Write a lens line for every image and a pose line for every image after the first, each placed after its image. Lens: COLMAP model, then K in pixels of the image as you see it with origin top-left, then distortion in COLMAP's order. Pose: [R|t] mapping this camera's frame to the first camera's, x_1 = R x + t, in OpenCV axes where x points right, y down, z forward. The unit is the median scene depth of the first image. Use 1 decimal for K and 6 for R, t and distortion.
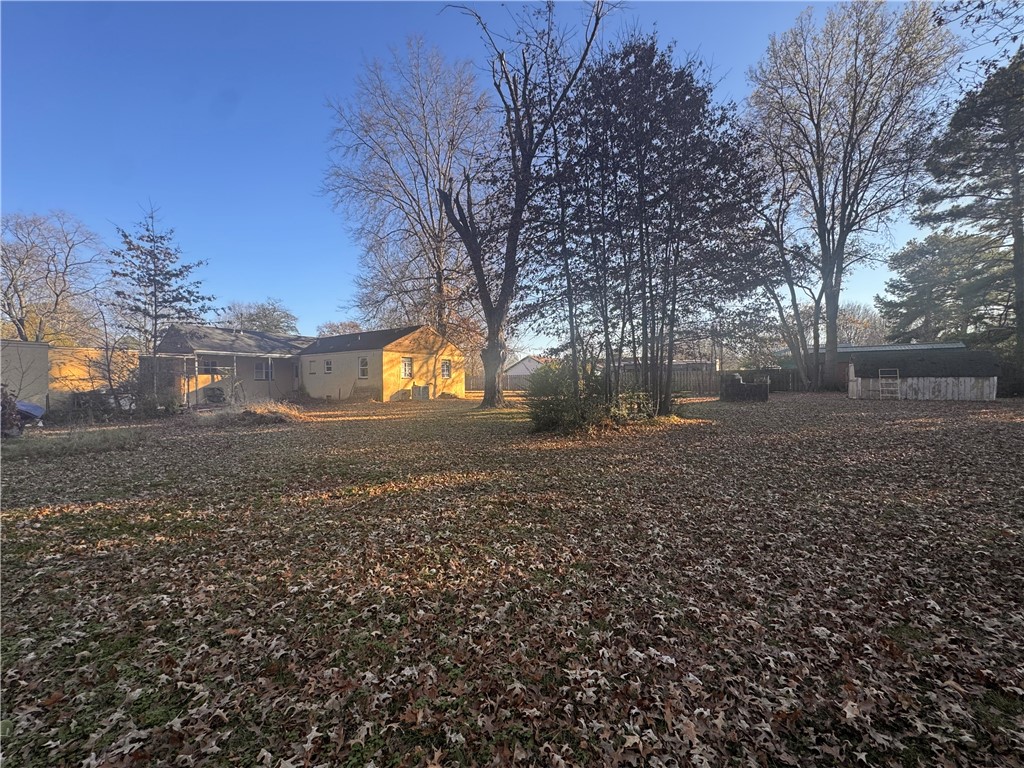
lens RADIAL K [[410.8, 0, 512.9], [0, 410.8, 383.8], [0, 0, 1]] dist [0.000305, 0.000007]
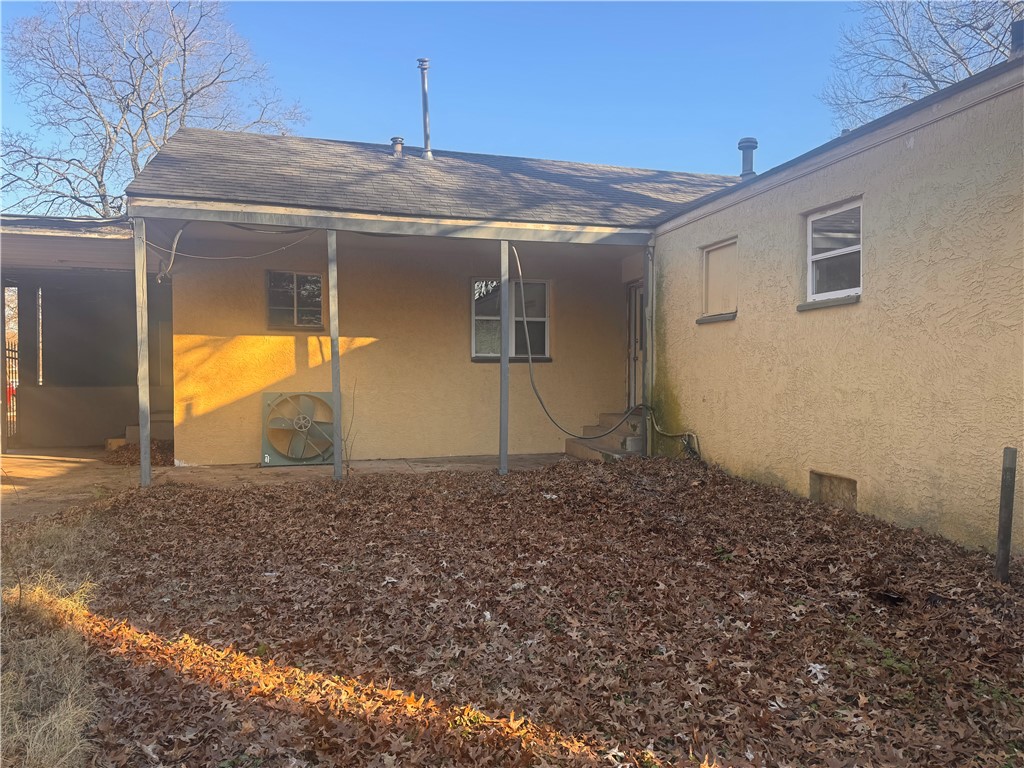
lens RADIAL K [[713.7, 0, 513.0], [0, 713.7, 383.0], [0, 0, 1]] dist [-0.000001, -0.000005]
pose [[0.744922, 0.017284, -0.666928, -0.365818], [-0.005885, 0.999796, 0.019337, -0.004779], [0.667126, -0.010480, 0.744871, 0.750500]]
